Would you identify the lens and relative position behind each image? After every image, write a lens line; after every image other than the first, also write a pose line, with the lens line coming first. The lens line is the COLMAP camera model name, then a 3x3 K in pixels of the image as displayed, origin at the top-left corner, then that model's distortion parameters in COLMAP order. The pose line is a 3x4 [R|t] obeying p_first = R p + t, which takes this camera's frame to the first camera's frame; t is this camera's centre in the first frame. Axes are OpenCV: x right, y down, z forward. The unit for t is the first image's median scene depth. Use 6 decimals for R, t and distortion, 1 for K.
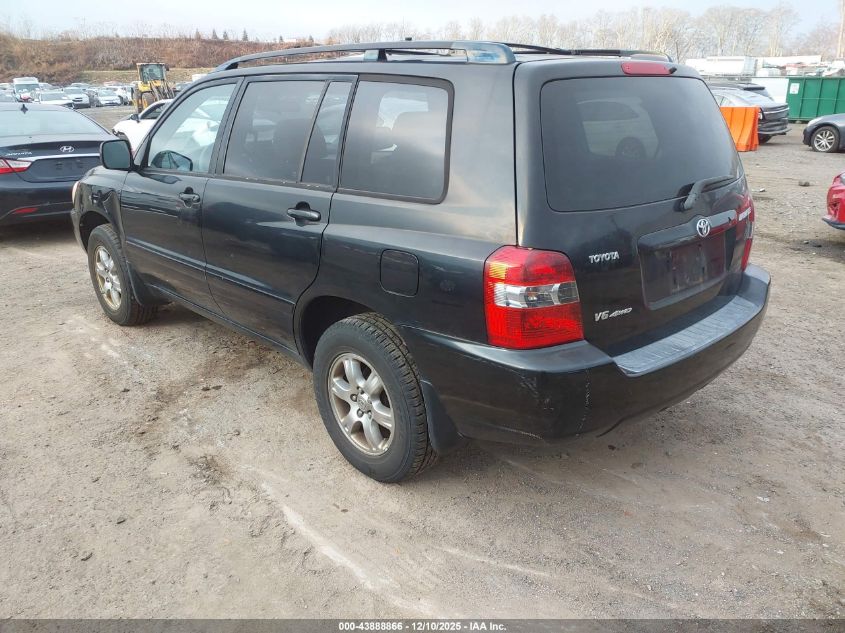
lens RADIAL K [[700.6, 0, 438.6], [0, 700.6, 316.8], [0, 0, 1]] dist [0.051451, -0.068507]
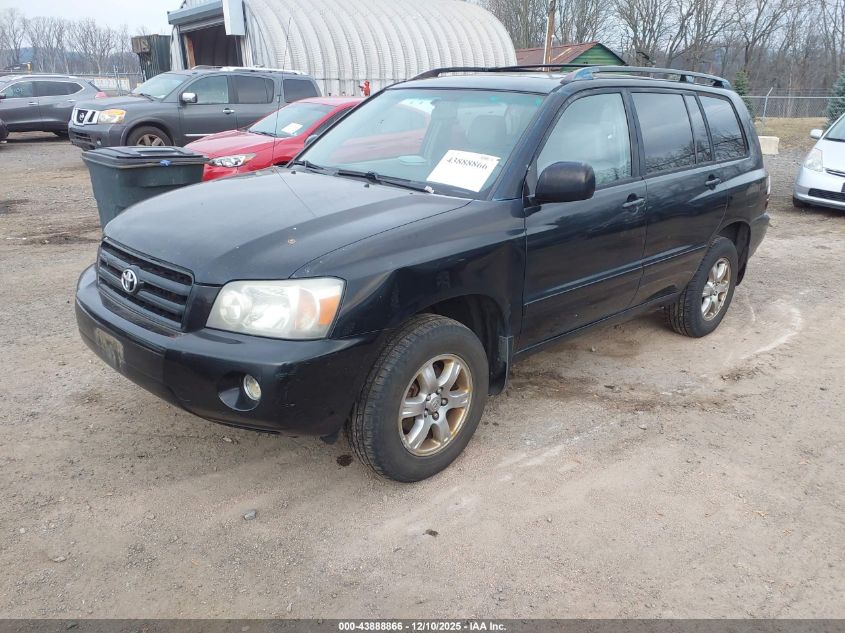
lens RADIAL K [[700.6, 0, 438.6], [0, 700.6, 316.8], [0, 0, 1]] dist [0.051451, -0.068507]
pose [[-0.055045, -0.301043, 0.952021, -1.317941], [0.280713, 0.910344, 0.304095, -0.396897], [-0.958212, 0.283984, 0.034396, 1.240845]]
